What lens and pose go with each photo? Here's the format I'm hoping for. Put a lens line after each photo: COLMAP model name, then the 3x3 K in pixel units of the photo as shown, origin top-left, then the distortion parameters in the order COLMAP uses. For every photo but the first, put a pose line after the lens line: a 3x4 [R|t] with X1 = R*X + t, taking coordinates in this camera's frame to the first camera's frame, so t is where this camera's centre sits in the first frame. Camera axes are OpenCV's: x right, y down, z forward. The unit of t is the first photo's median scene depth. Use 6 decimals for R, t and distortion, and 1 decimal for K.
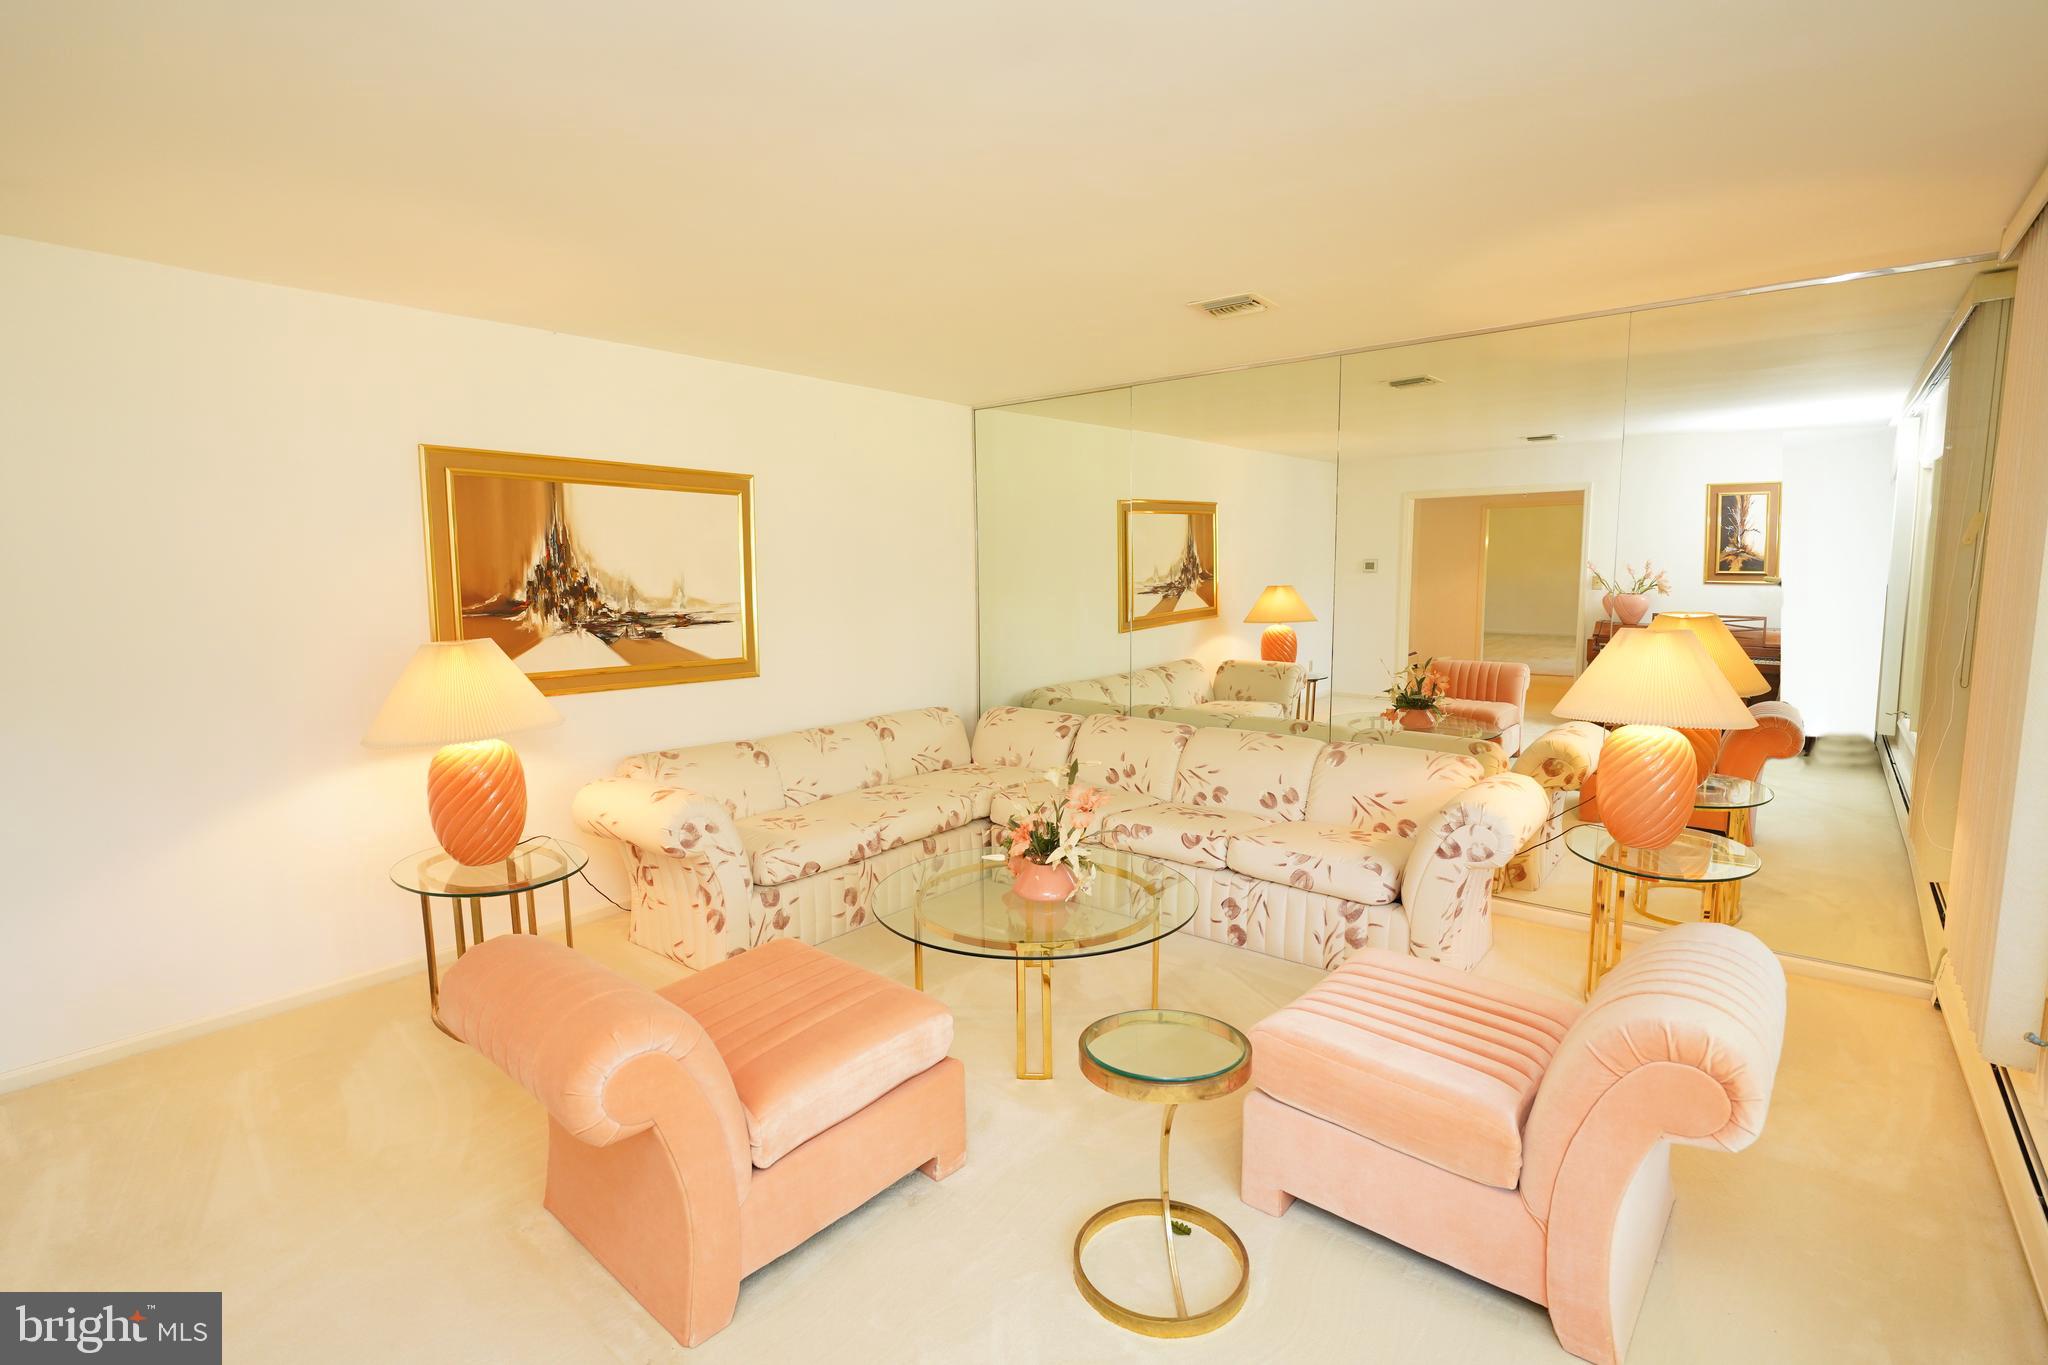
lens RADIAL K [[947.7, 0, 1048.9], [0, 947.7, 691.2], [0, 0, 1]] dist [-0.000338, -0.000005]
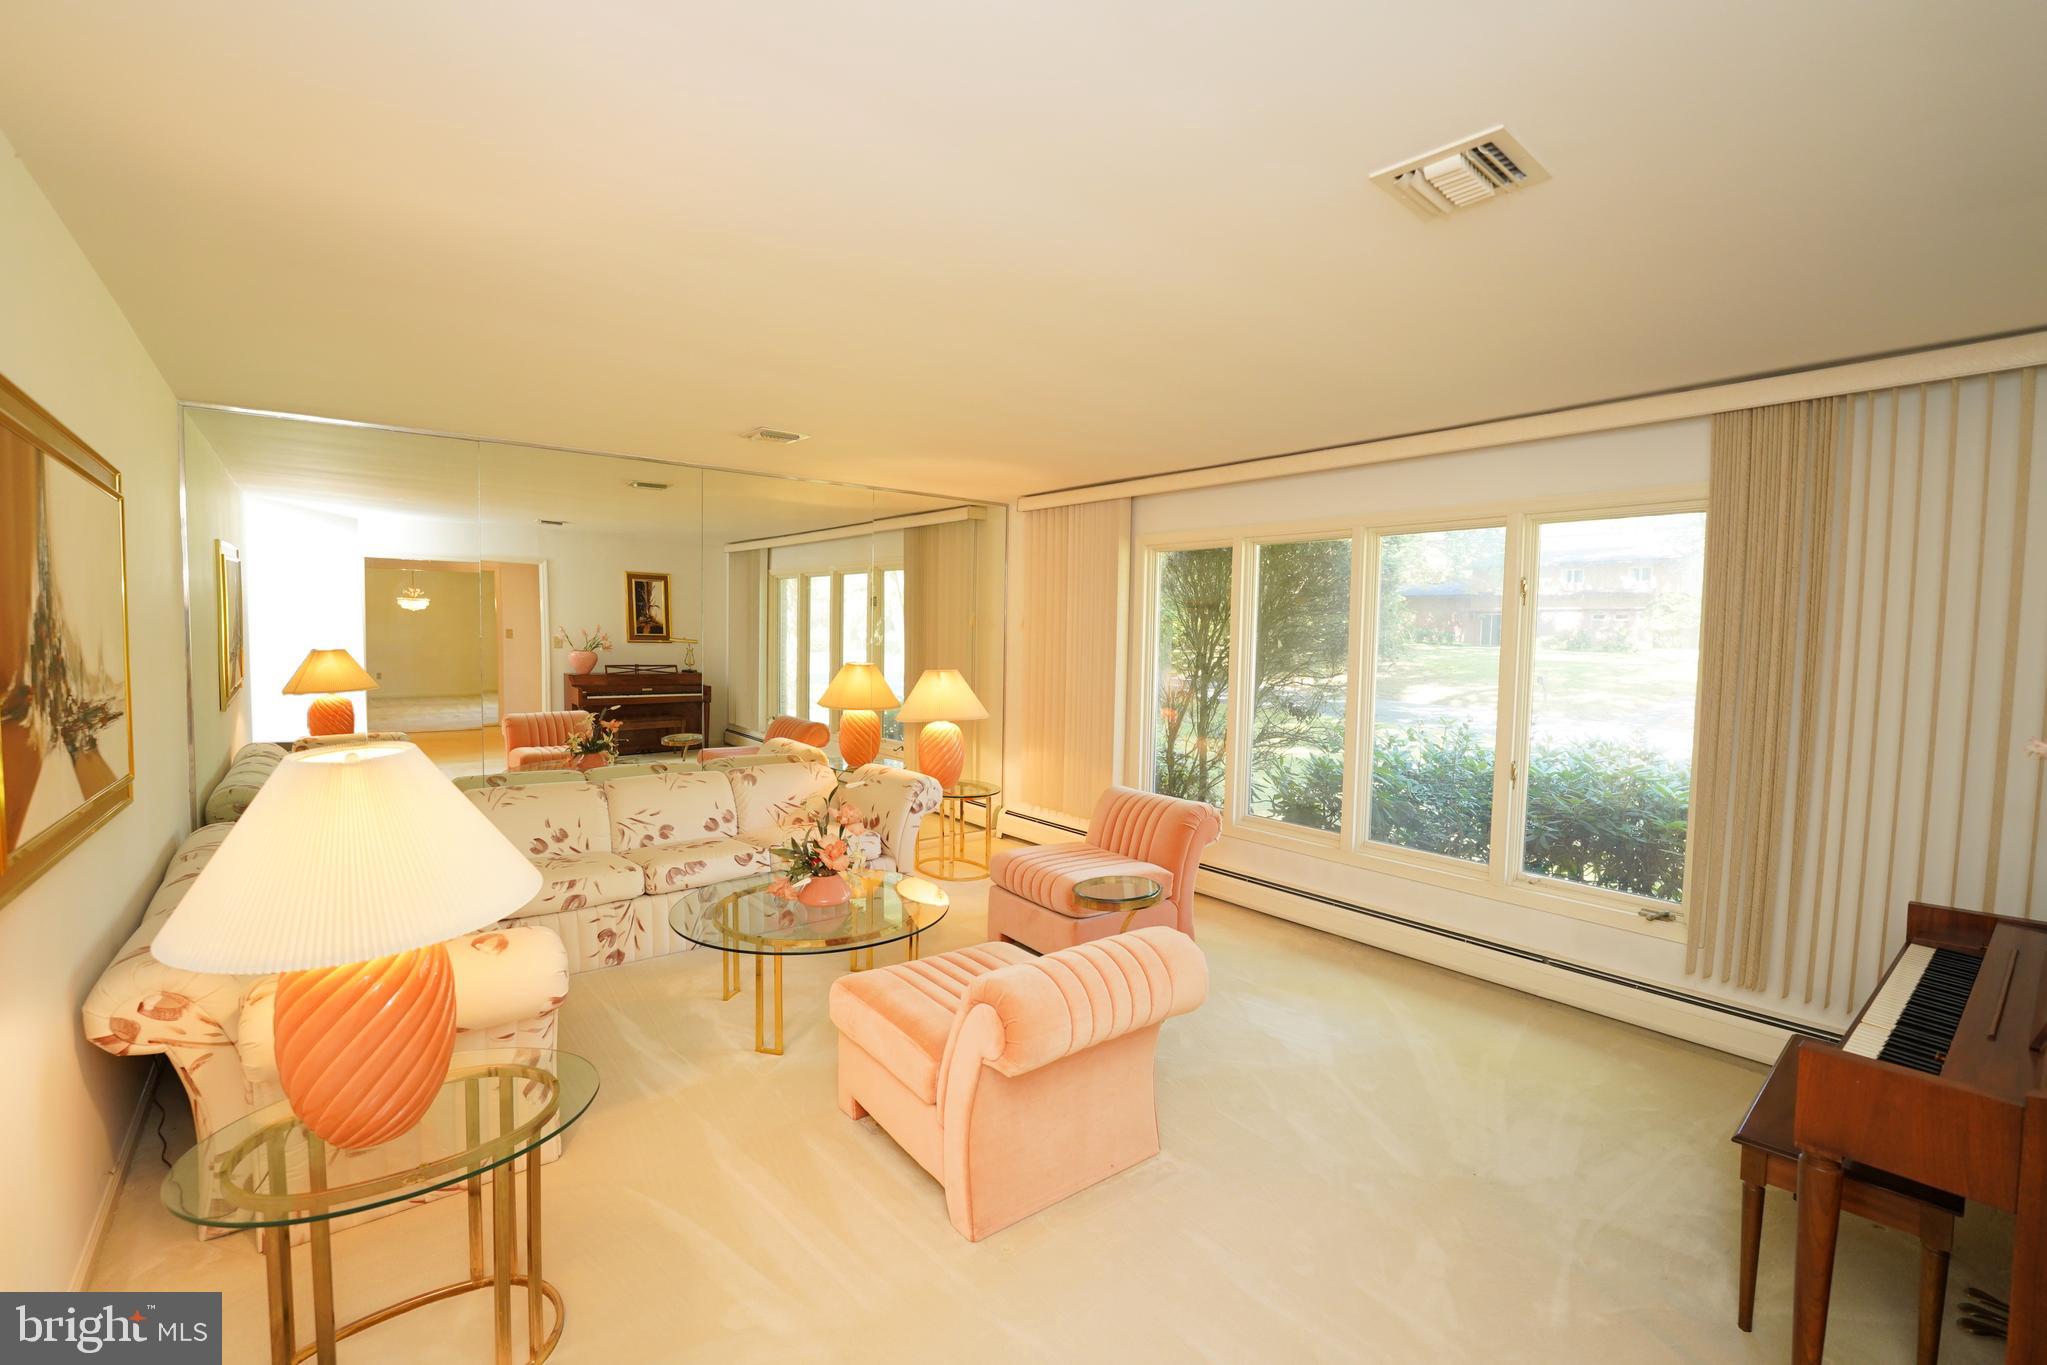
lens RADIAL K [[869.9, 0, 1023.5], [0, 869.9, 682.5], [0, 0, 1]] dist [0.003310, 0.000426]
pose [[0.206455, -0.043137, 0.977505, -0.731615], [0.105786, 0.994156, 0.021529, -0.044486], [-0.972721, 0.098962, 0.209811, 0.348206]]
